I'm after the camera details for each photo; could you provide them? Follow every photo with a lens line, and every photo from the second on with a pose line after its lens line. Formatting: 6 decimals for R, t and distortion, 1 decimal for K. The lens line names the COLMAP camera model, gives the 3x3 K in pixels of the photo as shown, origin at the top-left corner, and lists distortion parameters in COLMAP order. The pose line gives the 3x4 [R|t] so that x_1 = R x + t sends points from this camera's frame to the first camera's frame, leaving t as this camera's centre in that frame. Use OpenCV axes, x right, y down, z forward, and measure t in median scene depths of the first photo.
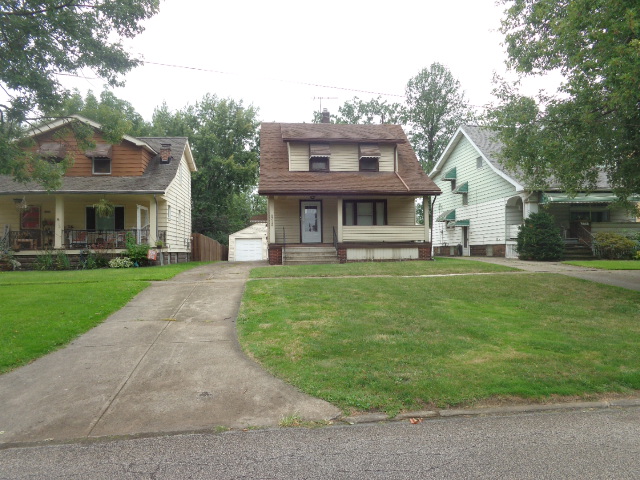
lens RADIAL K [[488.3, 0, 320.7], [0, 488.3, 237.3], [0, 0, 1]] dist [0.001710, 0.008064]
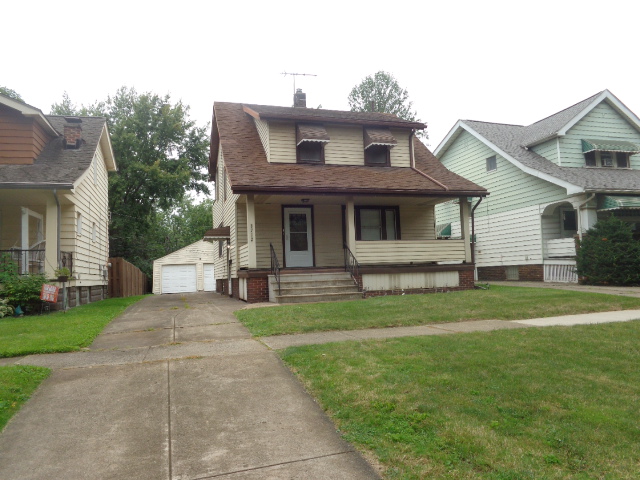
lens RADIAL K [[488.3, 0, 320.7], [0, 488.3, 237.3], [0, 0, 1]] dist [0.001710, 0.008064]
pose [[0.983995, -0.008033, 0.178017, -0.110094], [0.017280, 0.998577, -0.050452, 0.004261], [-0.177359, 0.052720, 0.982733, 0.310056]]
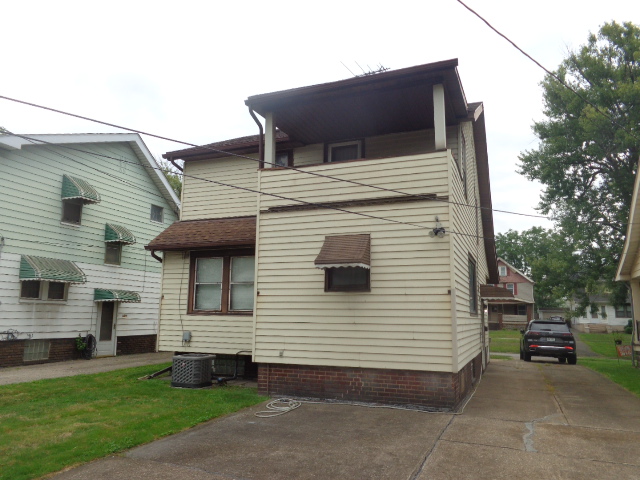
lens RADIAL K [[488.3, 0, 320.7], [0, 488.3, 237.3], [0, 0, 1]] dist [0.001710, 0.008064]
pose [[-0.883569, 0.082503, 0.460976, -0.225805], [-0.011584, 0.980207, -0.197636, 0.015531], [-0.468157, -0.179966, -0.865125, 1.718528]]
